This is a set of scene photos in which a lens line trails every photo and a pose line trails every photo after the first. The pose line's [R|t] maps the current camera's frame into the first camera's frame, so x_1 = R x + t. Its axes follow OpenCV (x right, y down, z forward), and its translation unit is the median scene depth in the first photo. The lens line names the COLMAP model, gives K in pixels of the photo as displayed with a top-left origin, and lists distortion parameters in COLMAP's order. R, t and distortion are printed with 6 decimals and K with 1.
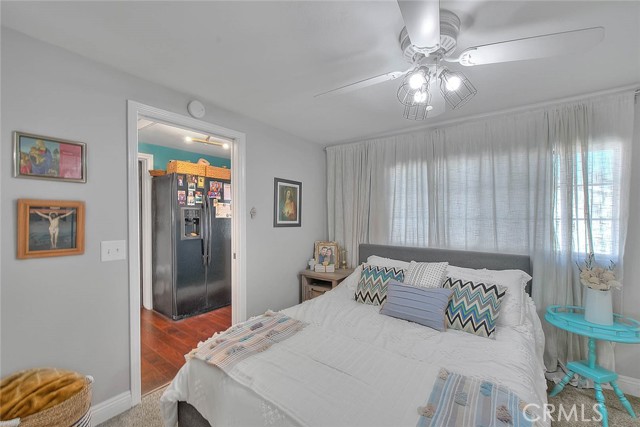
lens RADIAL K [[261.4, 0, 323.2], [0, 261.4, 216.7], [0, 0, 1]] dist [0.001731, -0.001633]
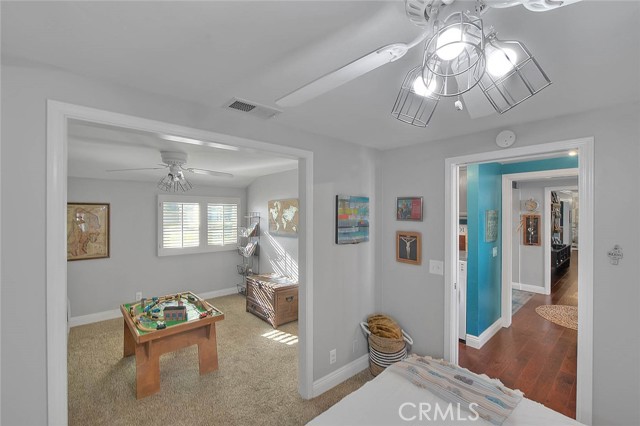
lens RADIAL K [[274.8, 0, 323.3], [0, 274.8, 211.2], [0, 0, 1]] dist [-0.002223, -0.000242]
pose [[-0.215997, -0.005837, -0.976377, 0.919250], [-0.019295, 0.999812, -0.001709, -0.187127], [0.976203, 0.018470, -0.216069, 0.818677]]
